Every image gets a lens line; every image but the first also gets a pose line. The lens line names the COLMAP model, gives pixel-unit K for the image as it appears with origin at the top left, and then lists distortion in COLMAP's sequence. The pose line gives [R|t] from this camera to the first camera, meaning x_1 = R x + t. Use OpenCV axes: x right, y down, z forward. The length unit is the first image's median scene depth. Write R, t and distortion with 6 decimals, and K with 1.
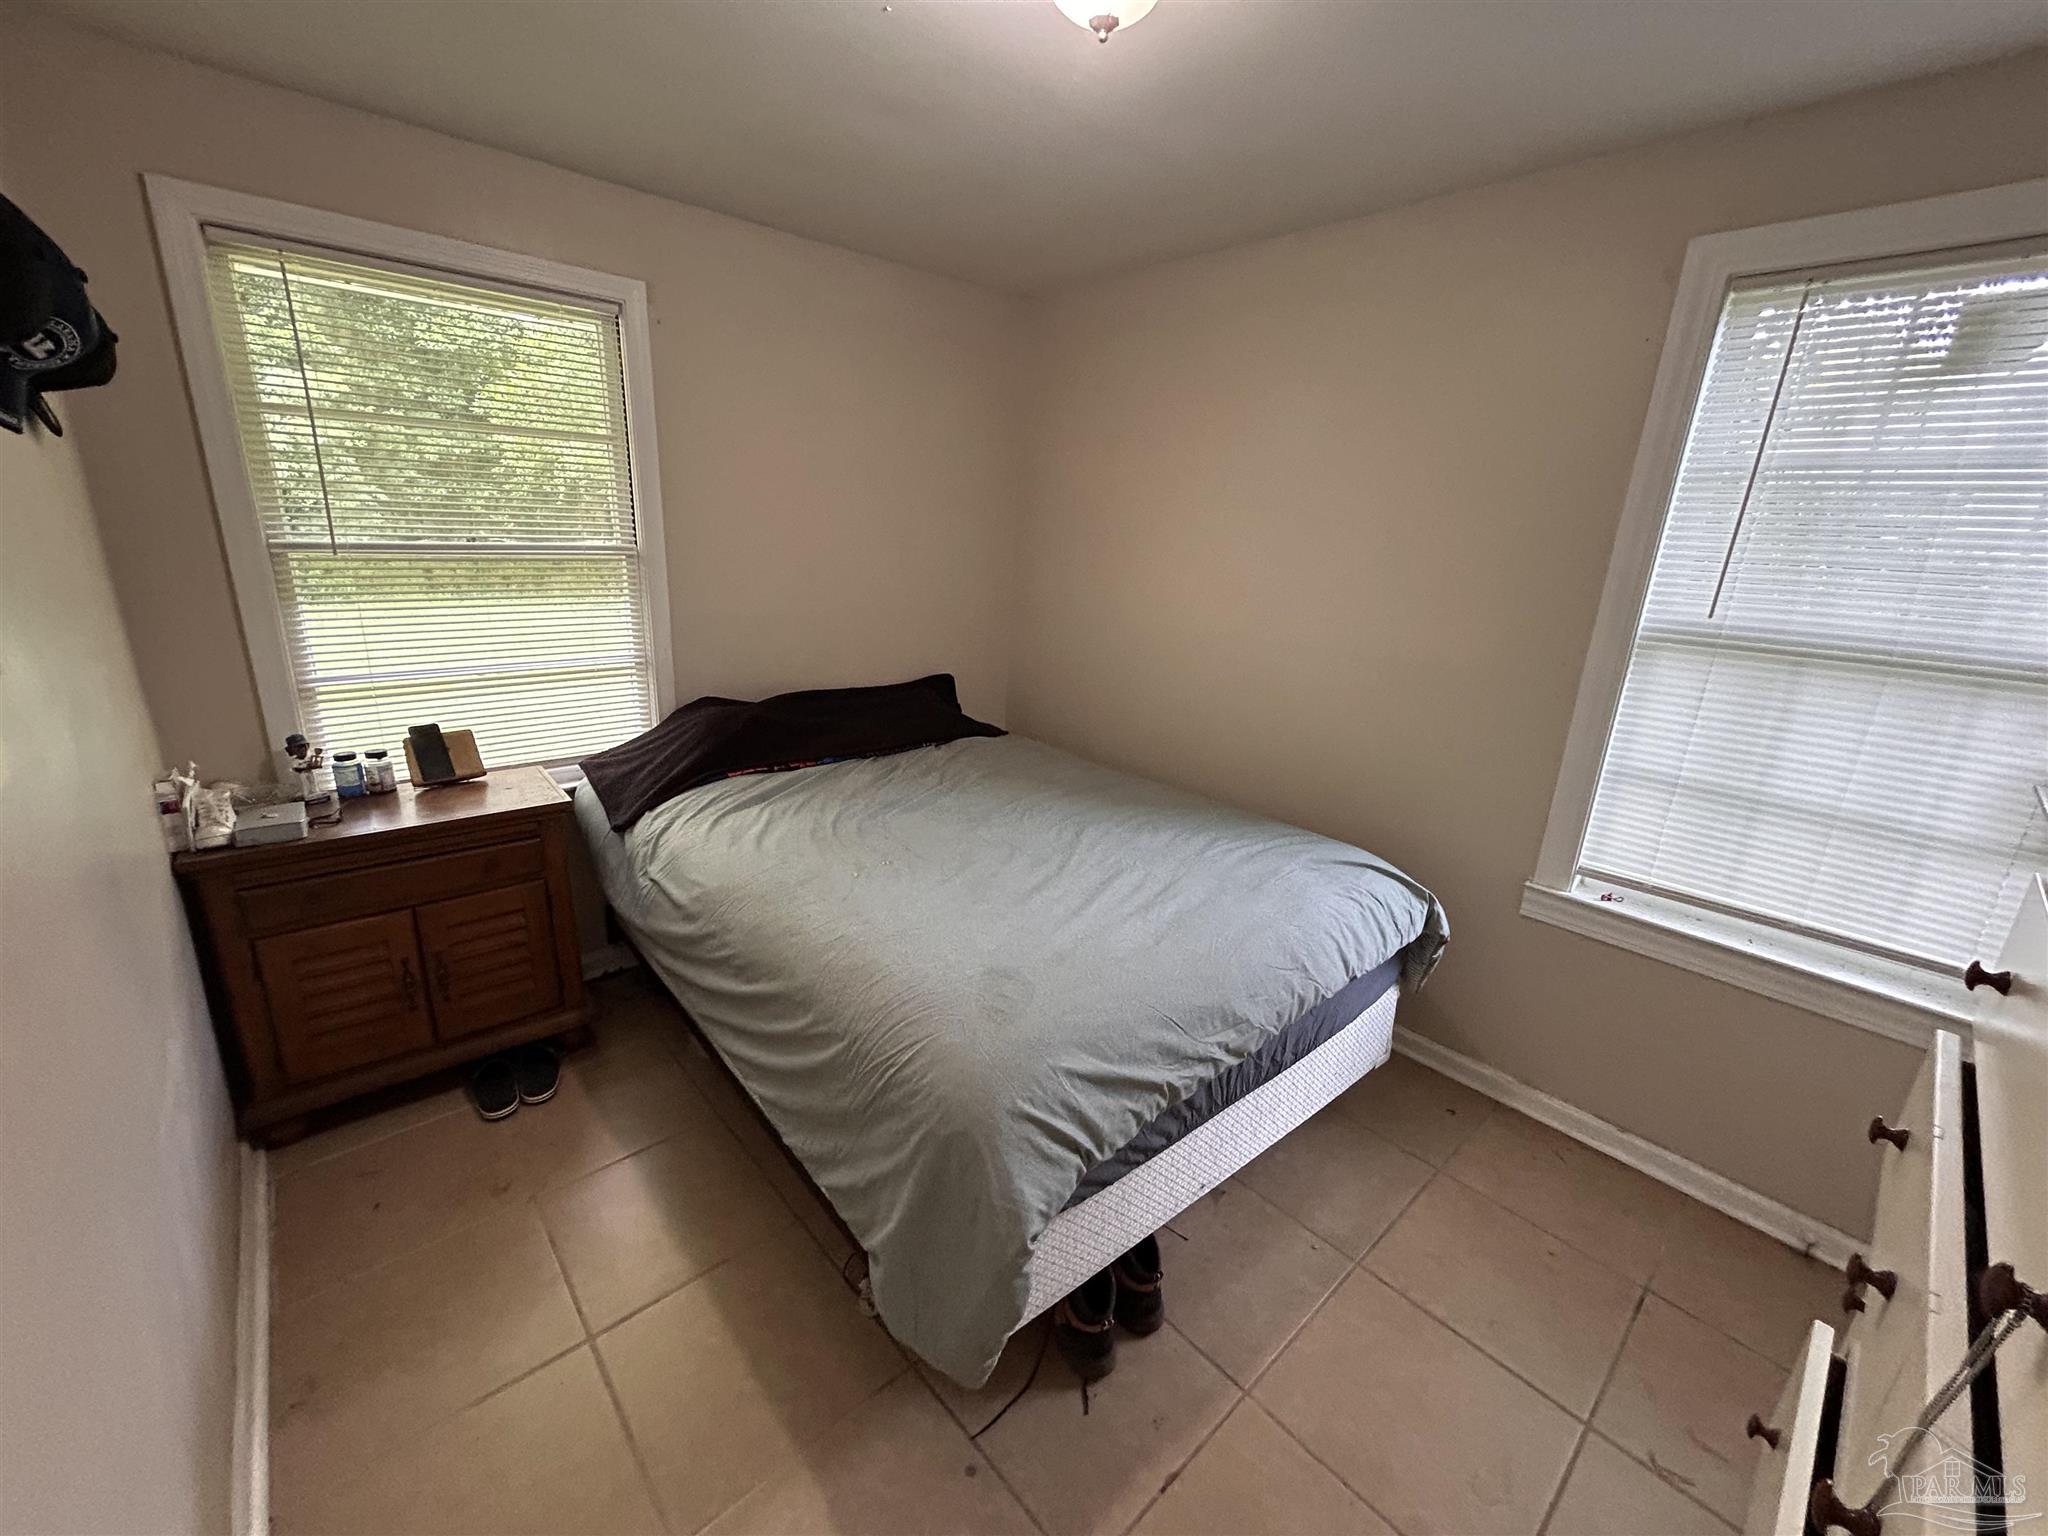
lens RADIAL K [[821.1, 0, 1023.2], [0, 821.1, 767.4], [0, 0, 1]] dist [-0.006566, 0.000693]
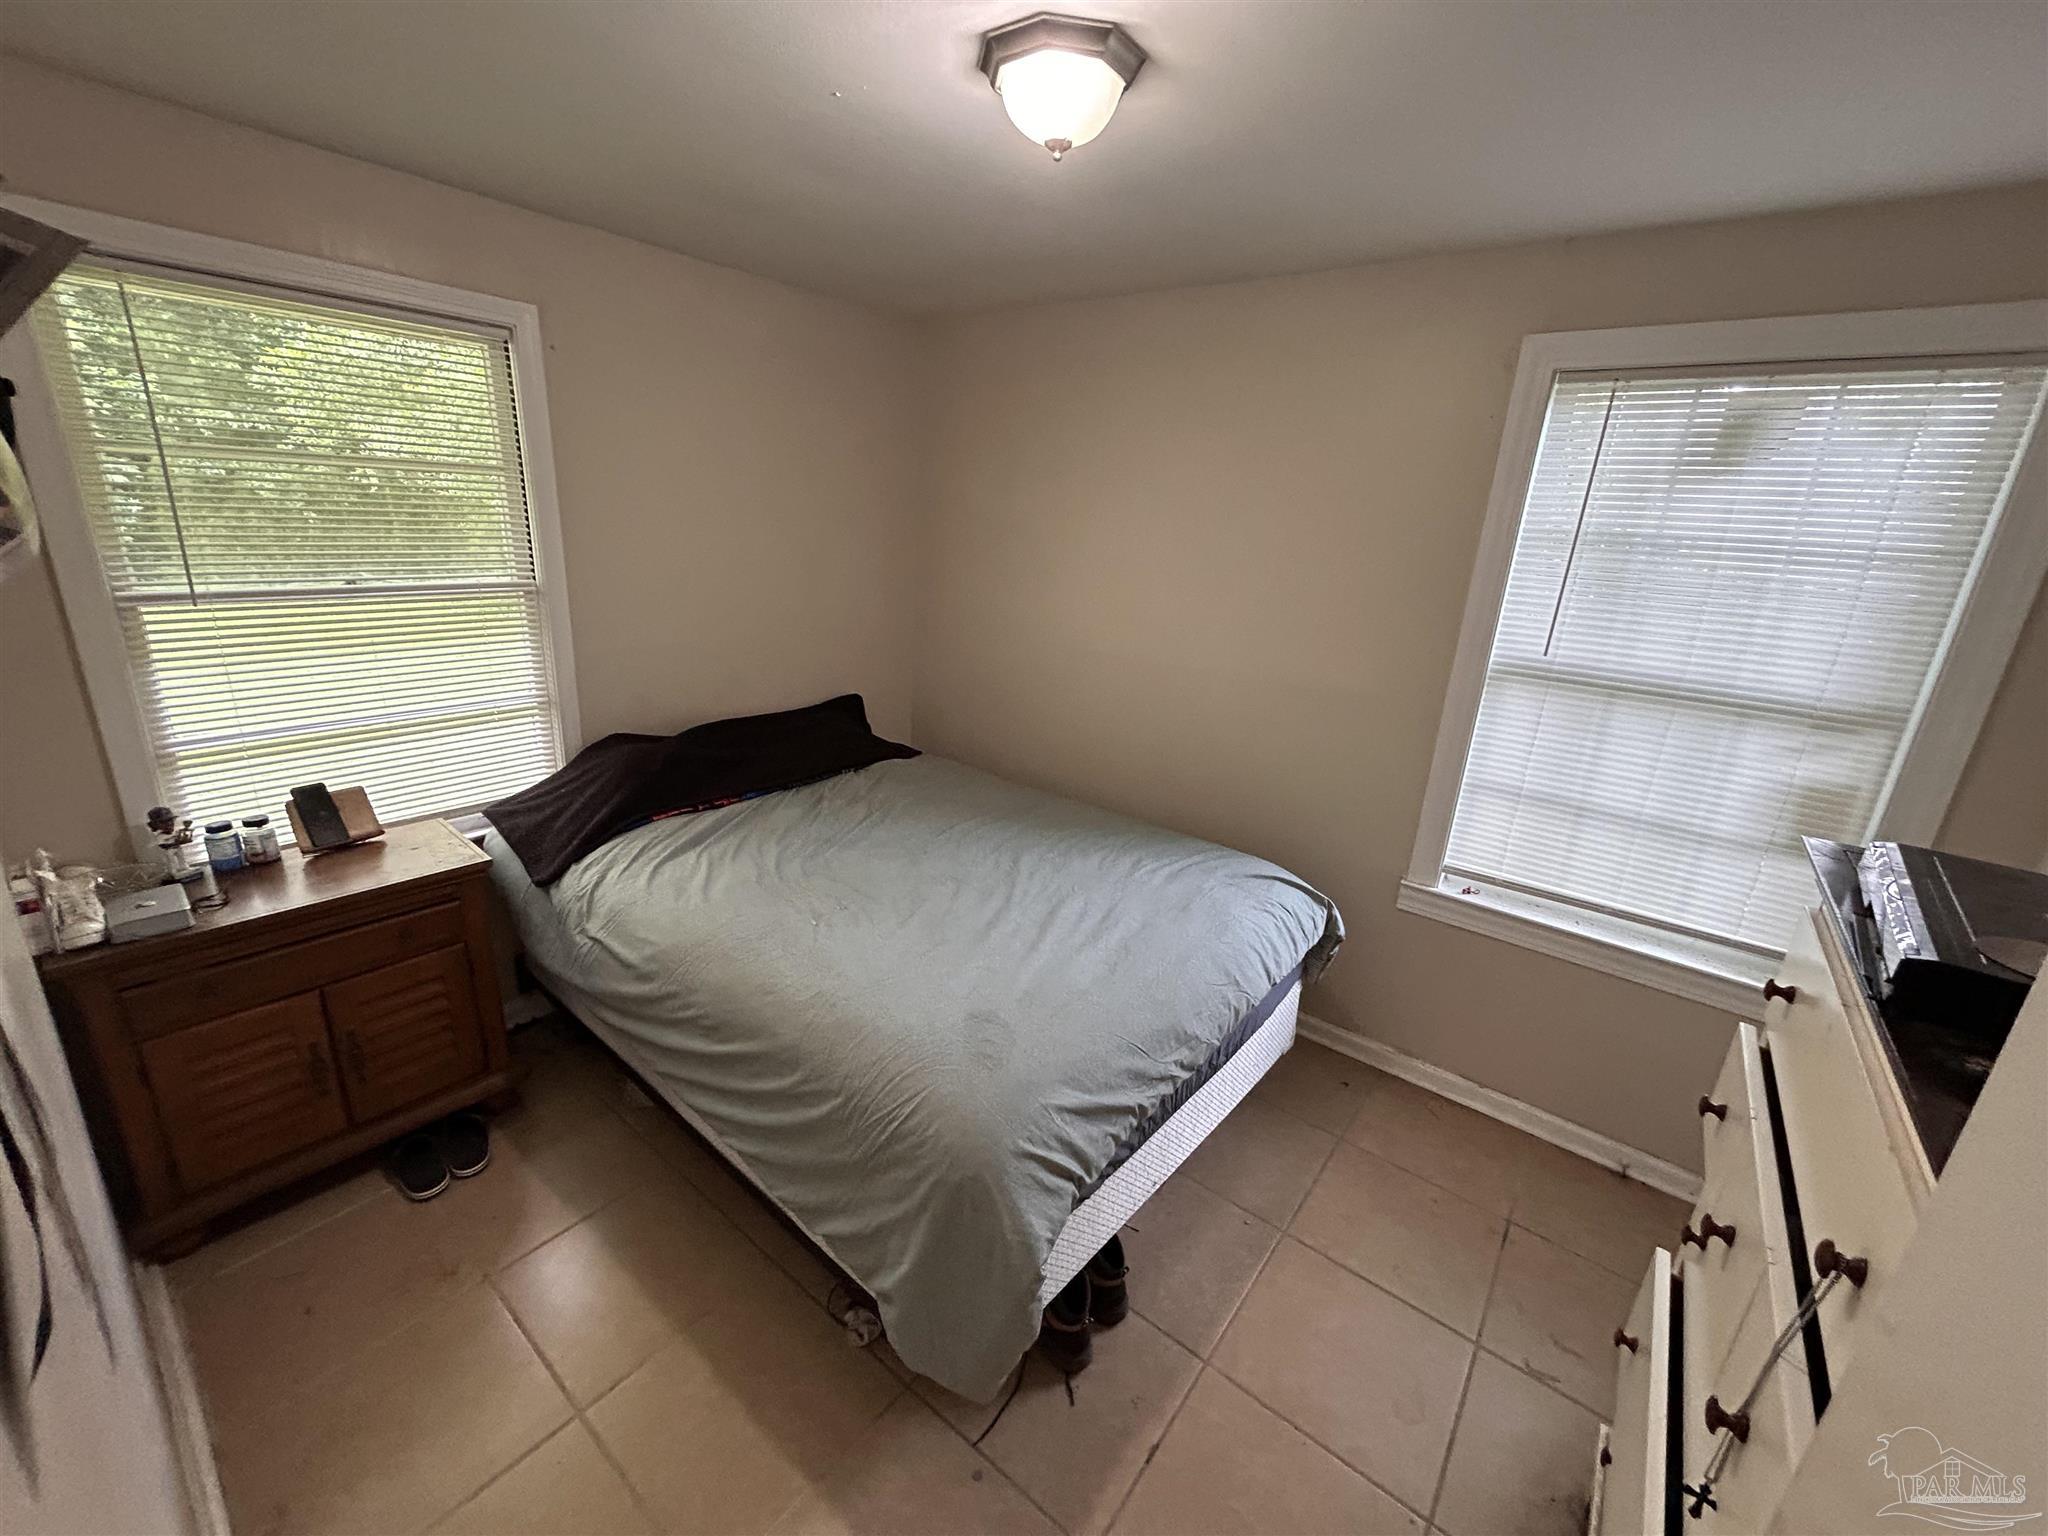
lens RADIAL K [[821.1, 0, 1020.4], [0, 821.1, 763.2], [0, 0, 1]] dist [-0.006566, 0.000693]
pose [[0.985577, -0.040098, 0.164408, -0.107000], [0.036438, 0.999018, 0.025223, -0.082538], [-0.165258, -0.018869, 0.986070, -0.048058]]
